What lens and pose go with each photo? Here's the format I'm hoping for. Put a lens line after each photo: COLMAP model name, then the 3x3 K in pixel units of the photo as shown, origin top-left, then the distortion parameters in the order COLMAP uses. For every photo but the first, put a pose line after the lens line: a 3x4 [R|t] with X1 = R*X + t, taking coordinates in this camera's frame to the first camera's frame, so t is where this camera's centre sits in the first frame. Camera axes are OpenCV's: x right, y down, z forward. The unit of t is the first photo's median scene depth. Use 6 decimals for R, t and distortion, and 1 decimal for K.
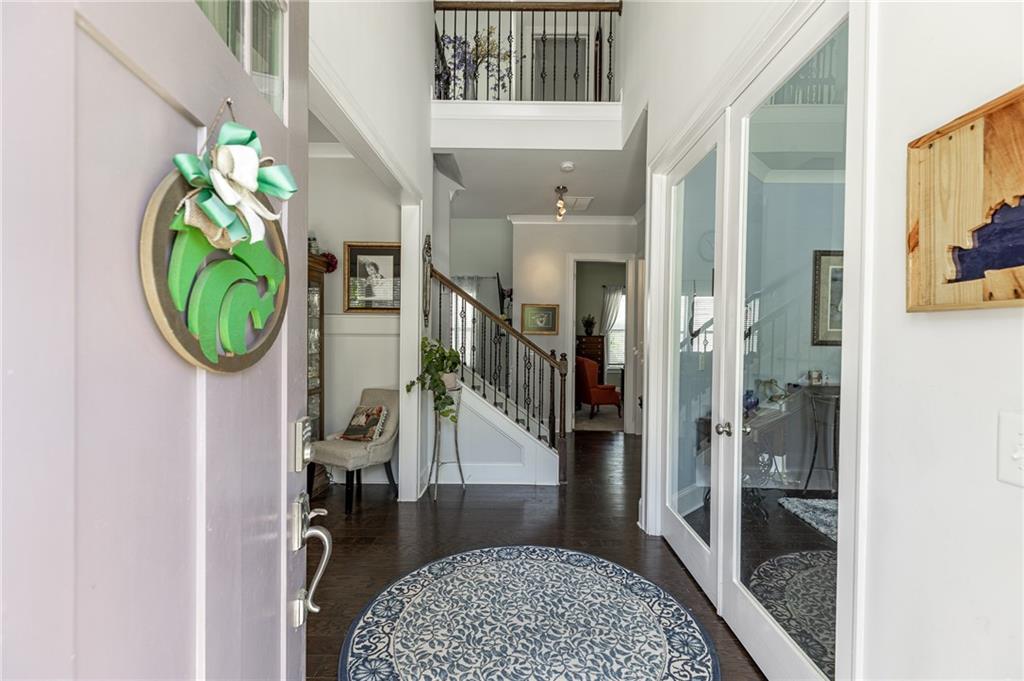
lens RADIAL K [[458.6, 0, 519.1], [0, 458.6, 340.3], [0, 0, 1]] dist [0.010864, -0.000711]
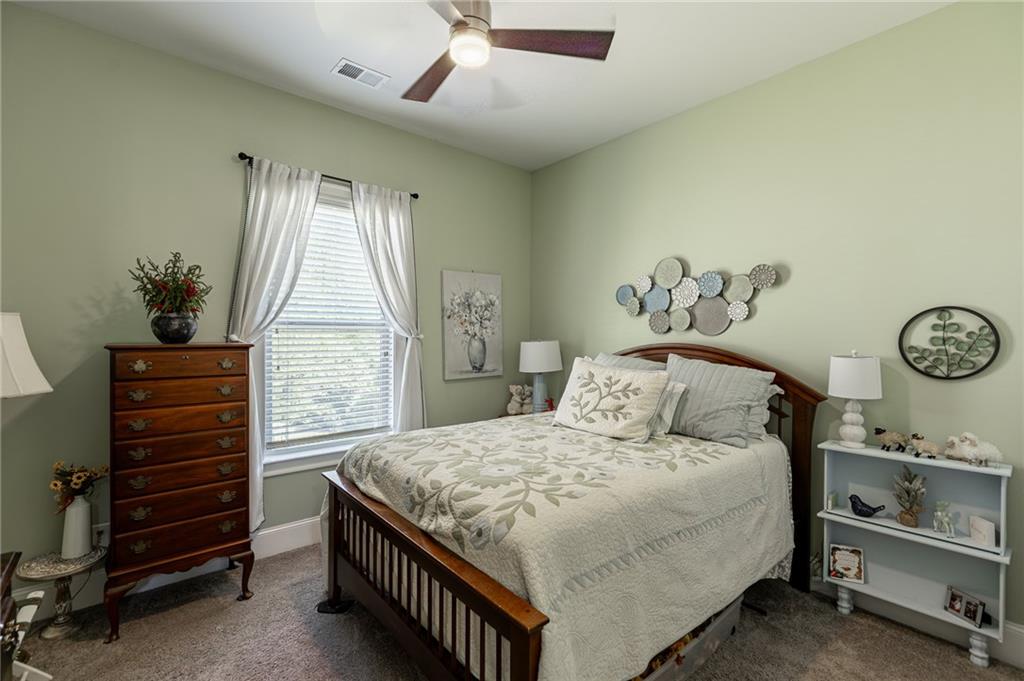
lens RADIAL K [[458.6, 0, 519.1], [0, 458.6, 340.3], [0, 0, 1]] dist [0.010864, -0.000711]
pose [[0.758510, -0.011119, 0.651566, 0.132363], [0.014082, 0.999901, 0.000671, -0.010070], [-0.651509, 0.008666, 0.758591, 0.705648]]
